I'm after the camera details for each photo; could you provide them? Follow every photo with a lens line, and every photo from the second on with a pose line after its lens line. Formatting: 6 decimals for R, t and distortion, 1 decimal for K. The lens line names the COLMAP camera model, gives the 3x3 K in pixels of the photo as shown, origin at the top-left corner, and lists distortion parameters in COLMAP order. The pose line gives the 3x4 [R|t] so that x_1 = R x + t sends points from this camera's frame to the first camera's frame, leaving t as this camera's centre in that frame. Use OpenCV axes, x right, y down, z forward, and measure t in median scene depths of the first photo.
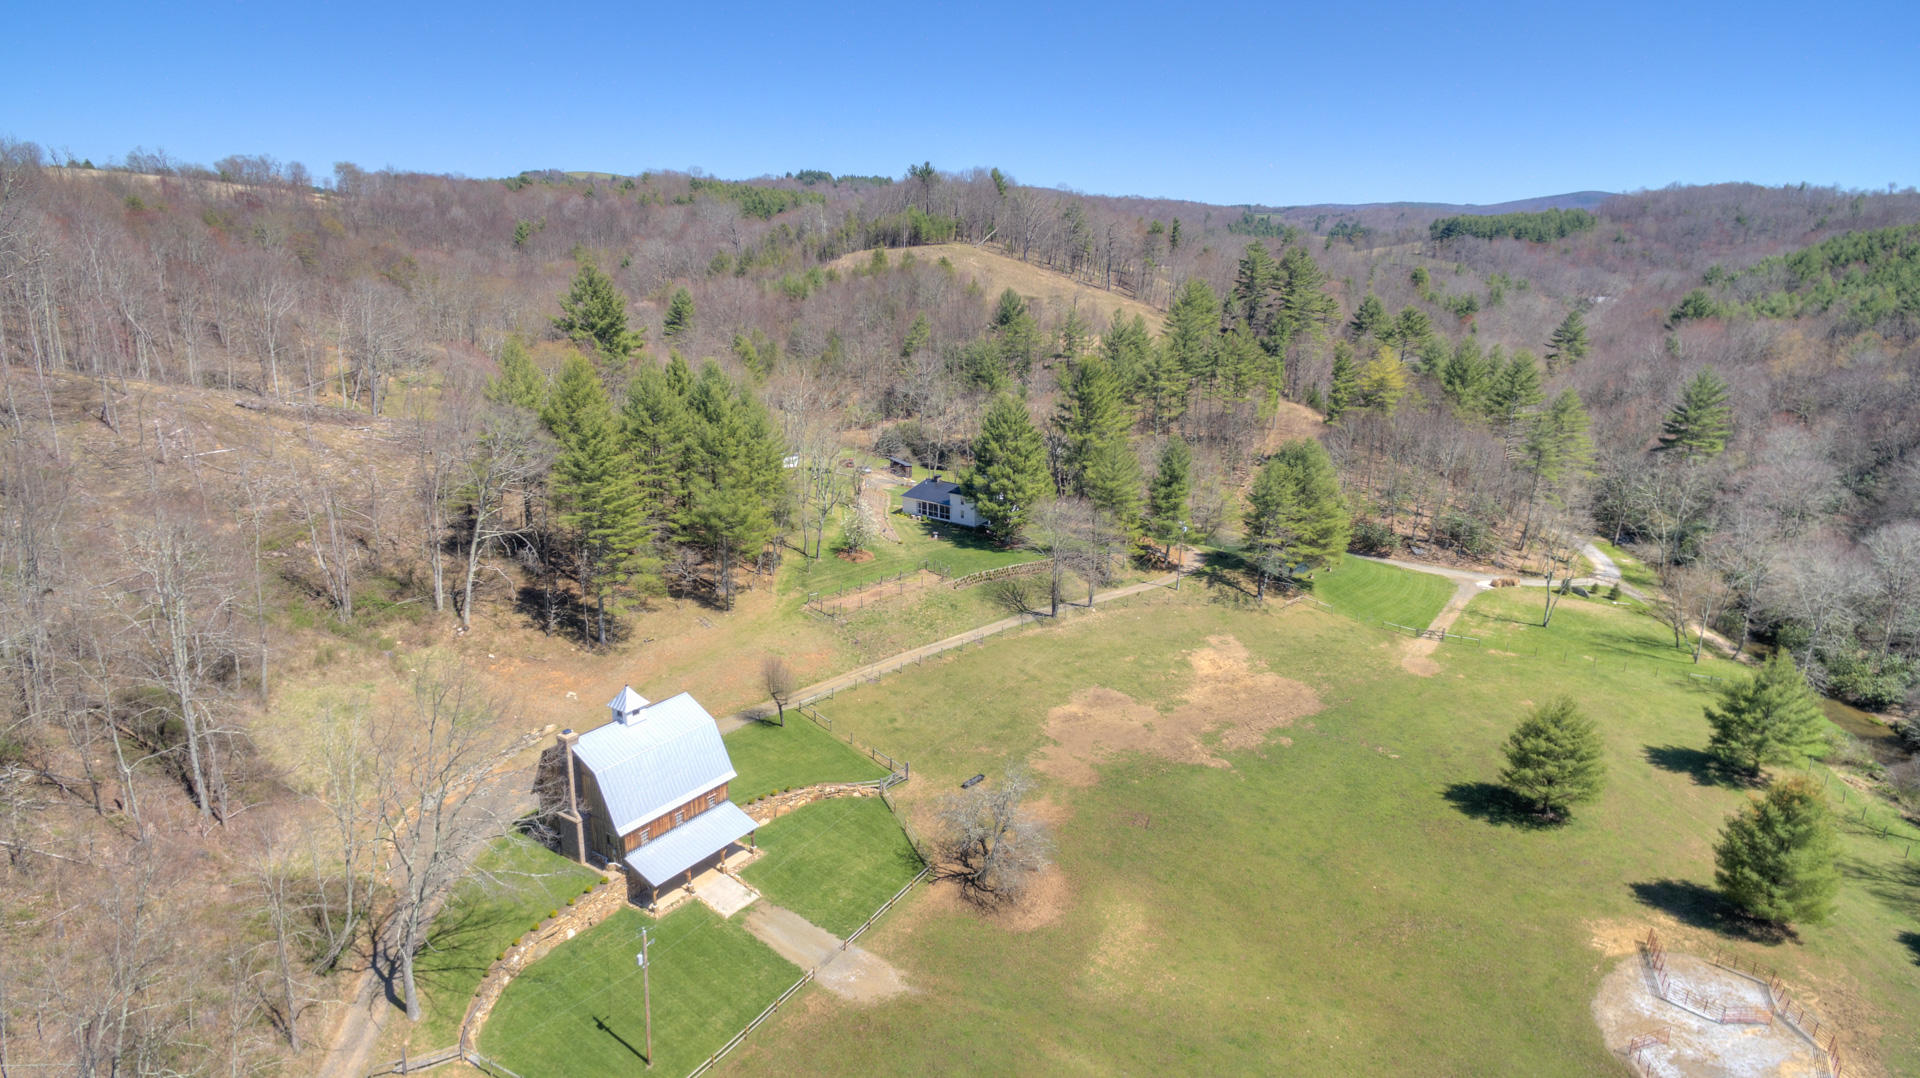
lens RADIAL K [[1090.7, 0, 957.1], [0, 1090.7, 550.1], [0, 0, 1]] dist [0.002771, 0.010269]
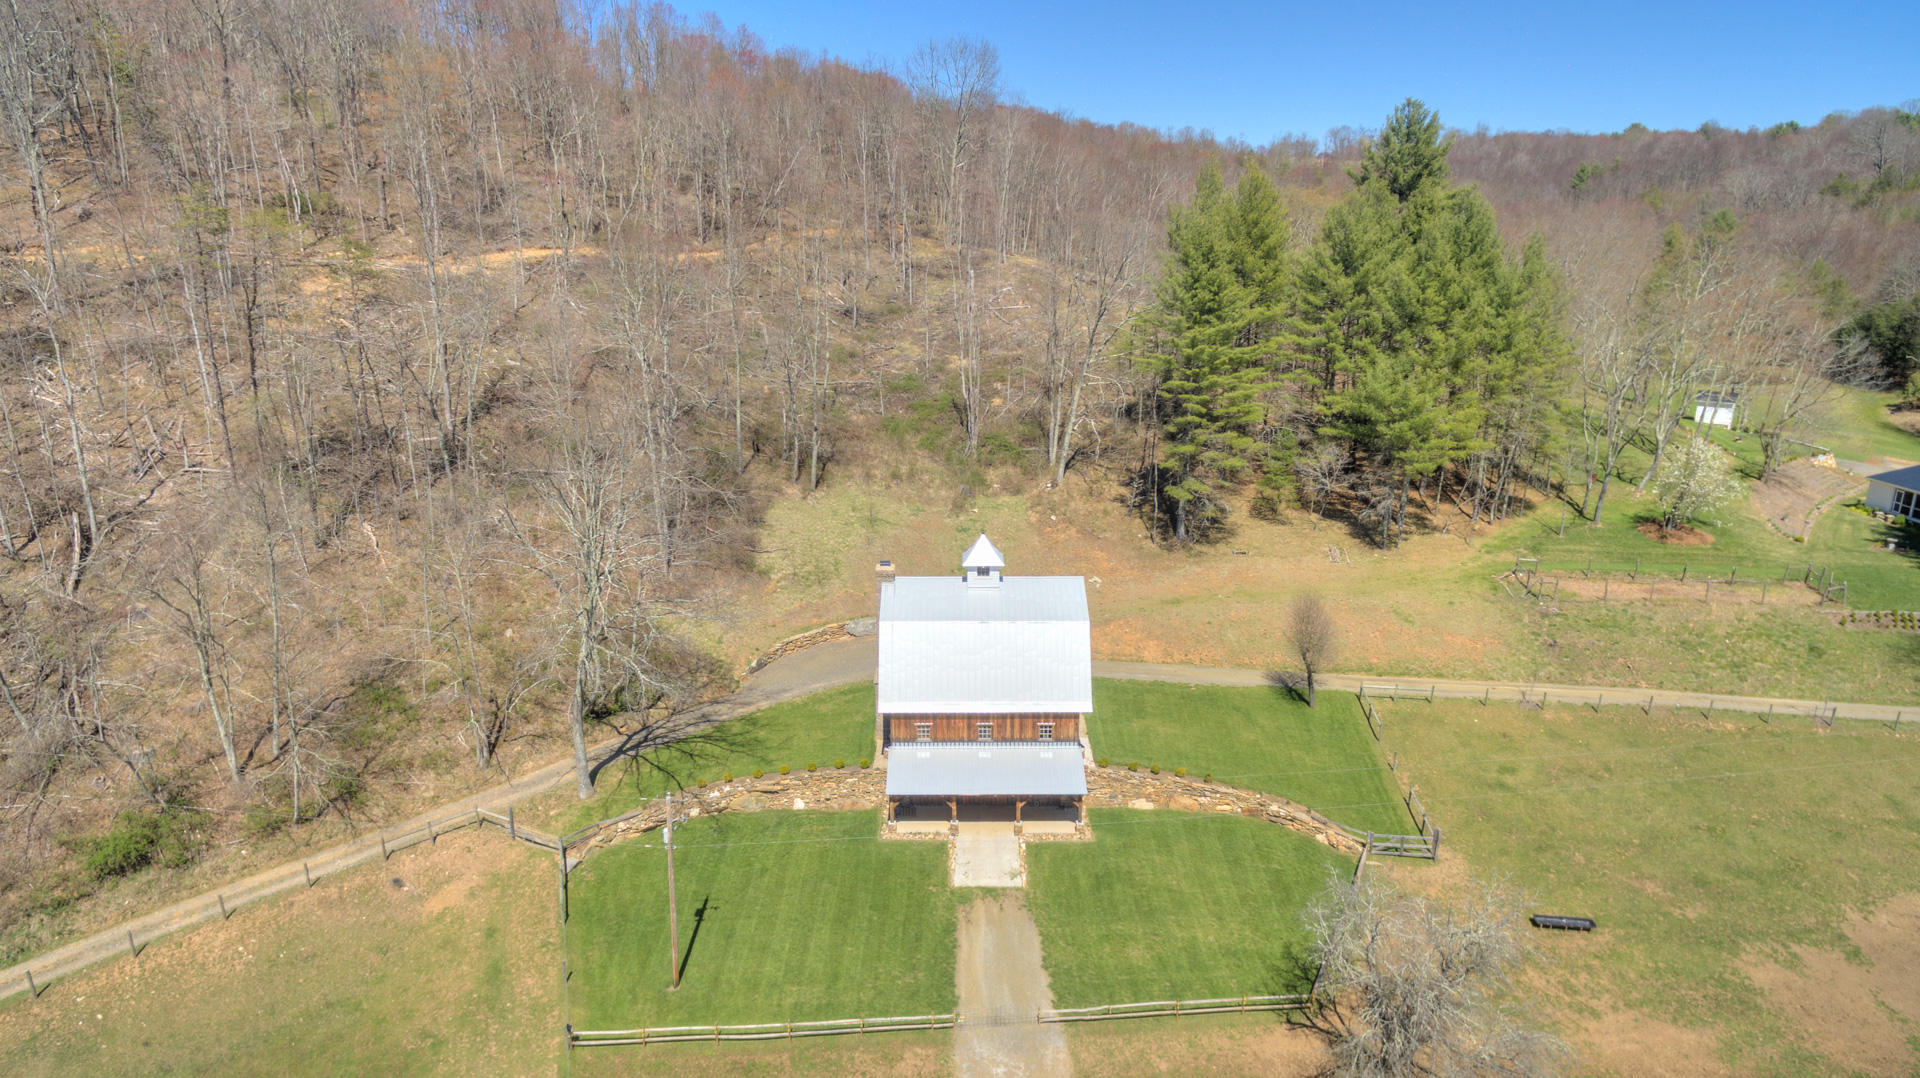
lens RADIAL K [[1090.7, 0, 957.1], [0, 1090.7, 550.1], [0, 0, 1]] dist [0.002771, 0.010269]
pose [[0.578657, 0.216091, -0.786423, 0.168342], [-0.219373, 0.969963, 0.105107, 0.040187], [0.785514, 0.111699, 0.608680, 0.350113]]
